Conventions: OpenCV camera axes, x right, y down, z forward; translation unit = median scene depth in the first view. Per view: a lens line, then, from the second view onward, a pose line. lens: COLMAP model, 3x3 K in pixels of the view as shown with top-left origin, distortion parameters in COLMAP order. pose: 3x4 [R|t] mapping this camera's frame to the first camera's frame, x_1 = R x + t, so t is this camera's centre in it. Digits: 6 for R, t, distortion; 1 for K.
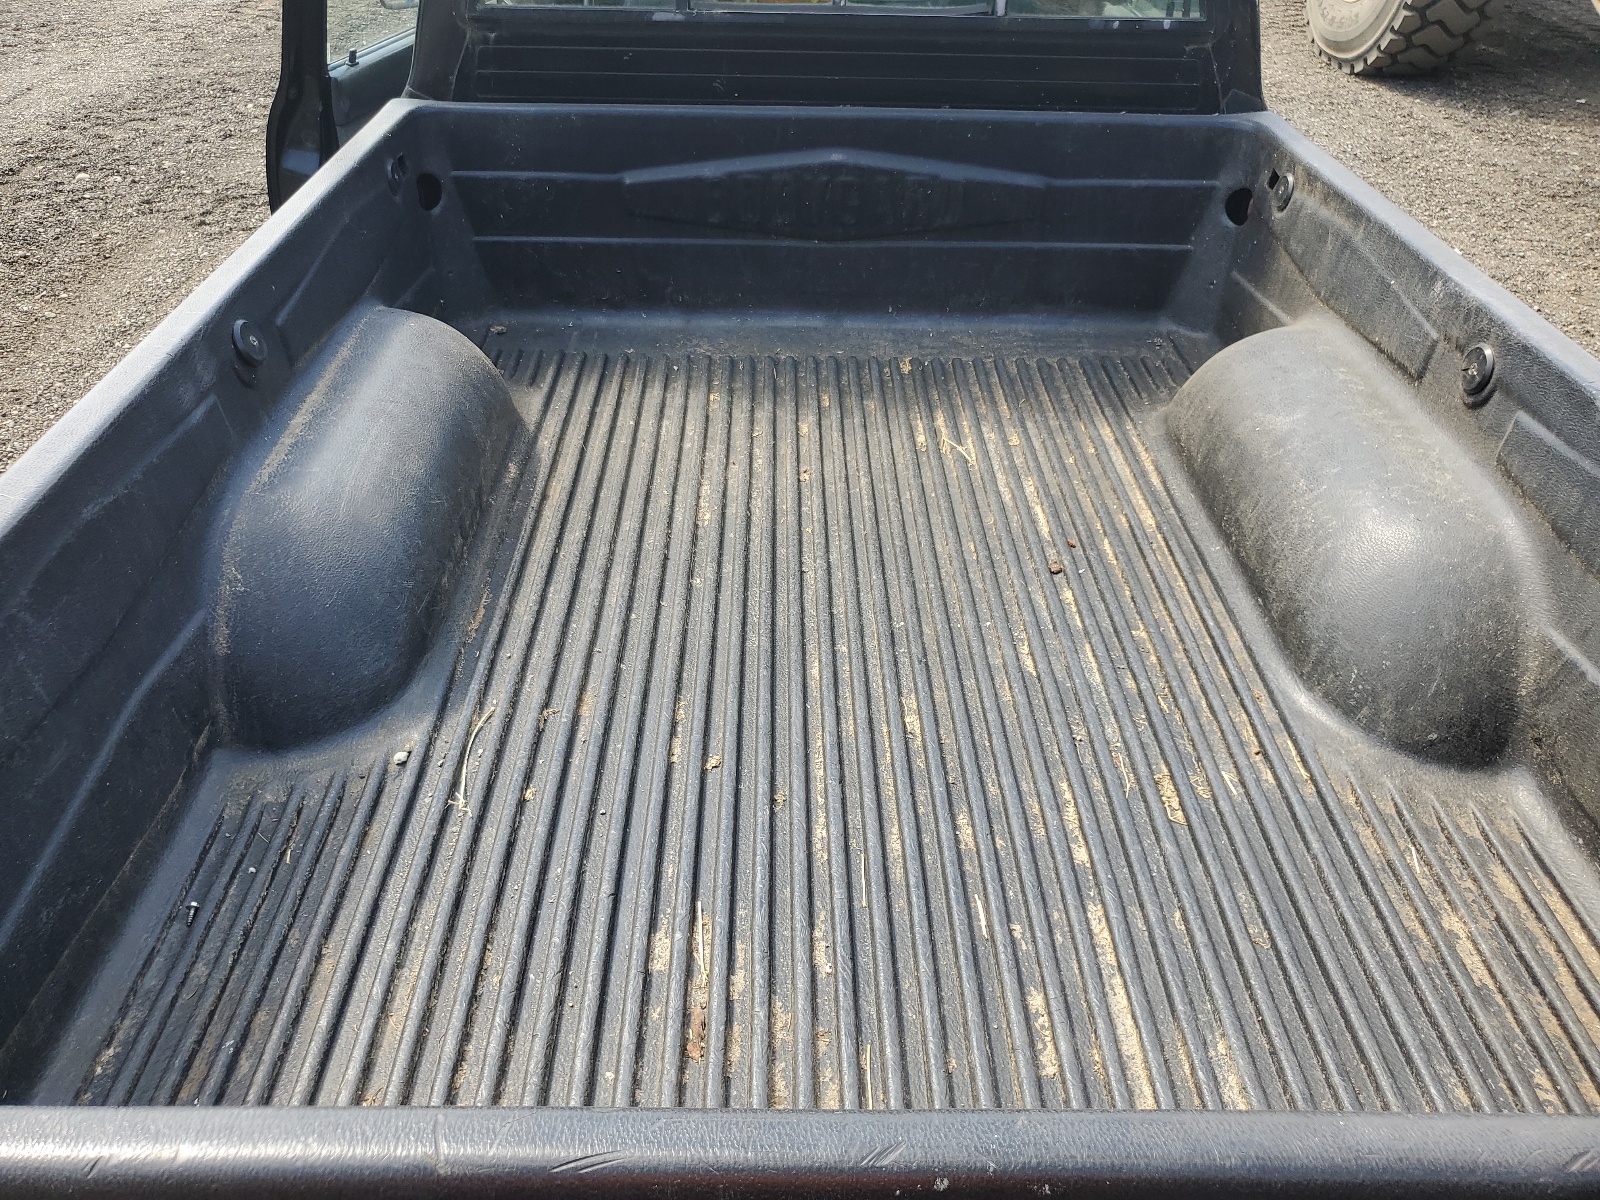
lens RADIAL K [[1266.2, 0, 800.0], [0, 1266.2, 600.0], [0, 0, 1]] dist [-0.104450, 0.127753]
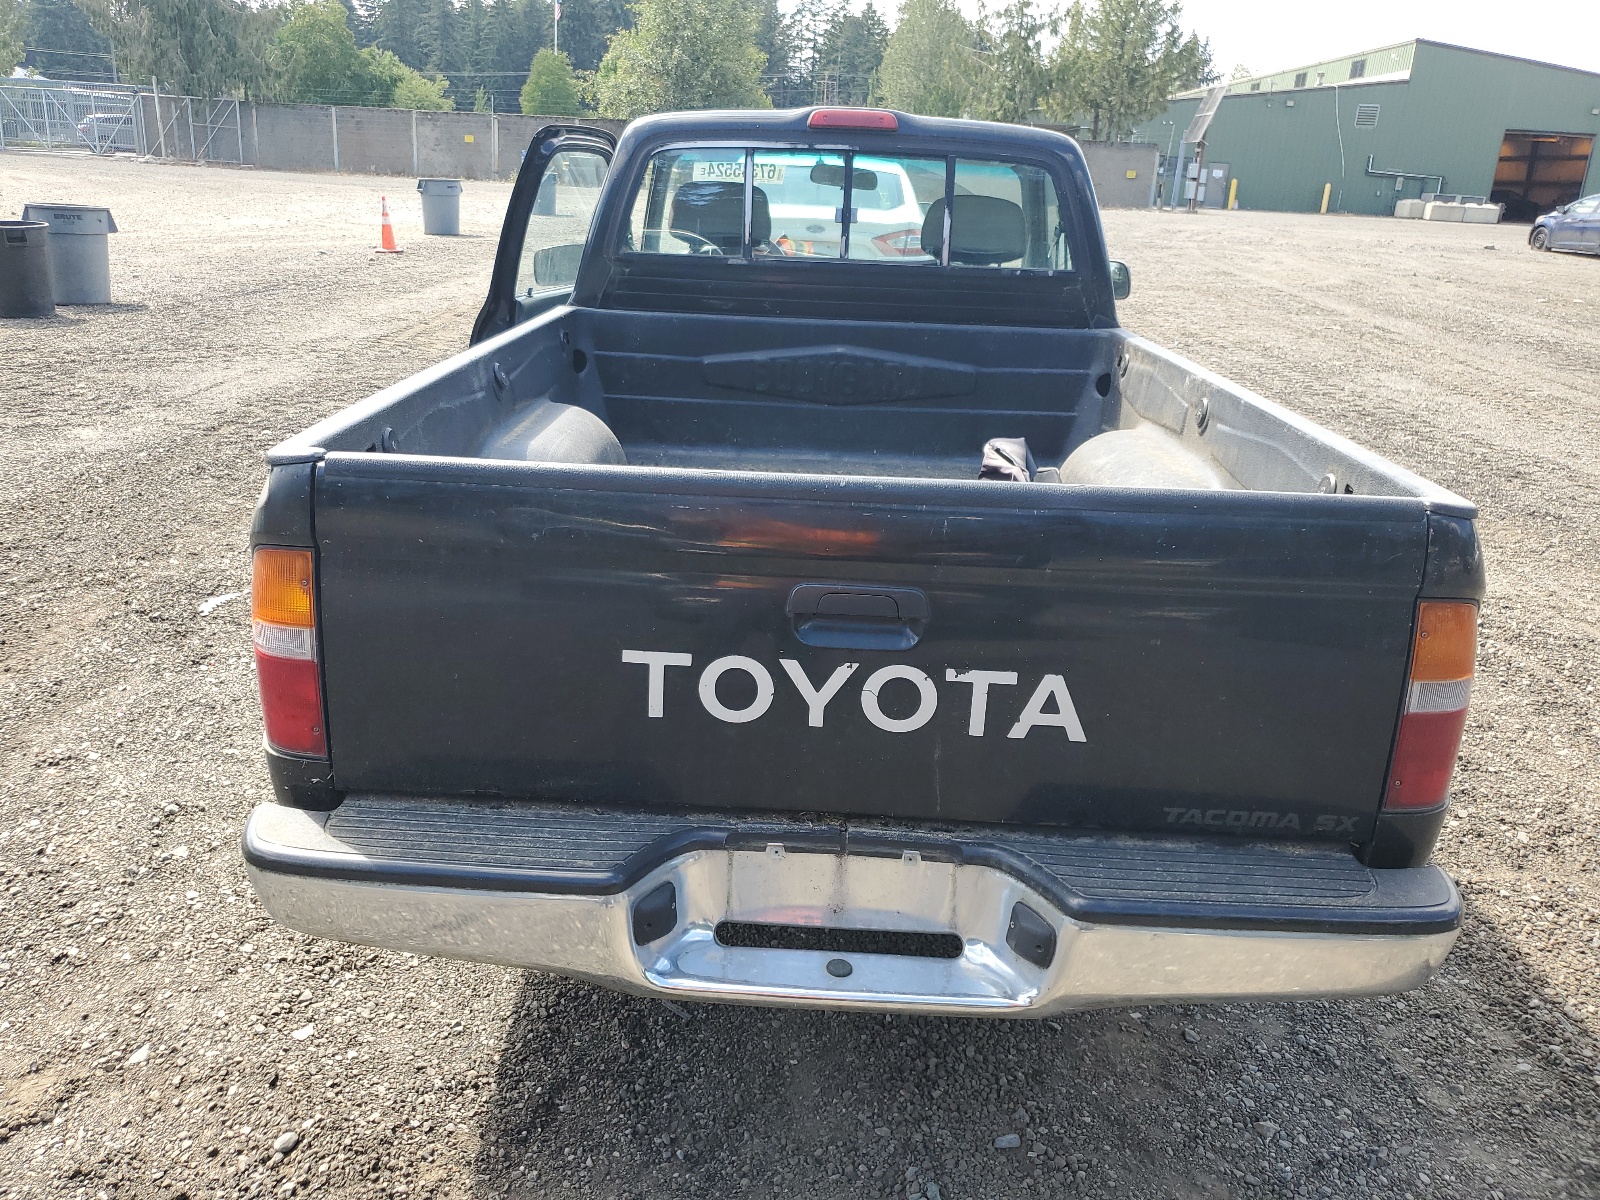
lens RADIAL K [[1221.2, 0, 780.9], [0, 1221.2, 600.2], [0, 0, 1]] dist [0.000273, 0.000130]
pose [[0.998741, 0.031571, -0.038991, 0.024275], [-0.041053, 0.961019, -0.273417, 0.362102], [0.028839, 0.274674, 0.961105, -0.376143]]
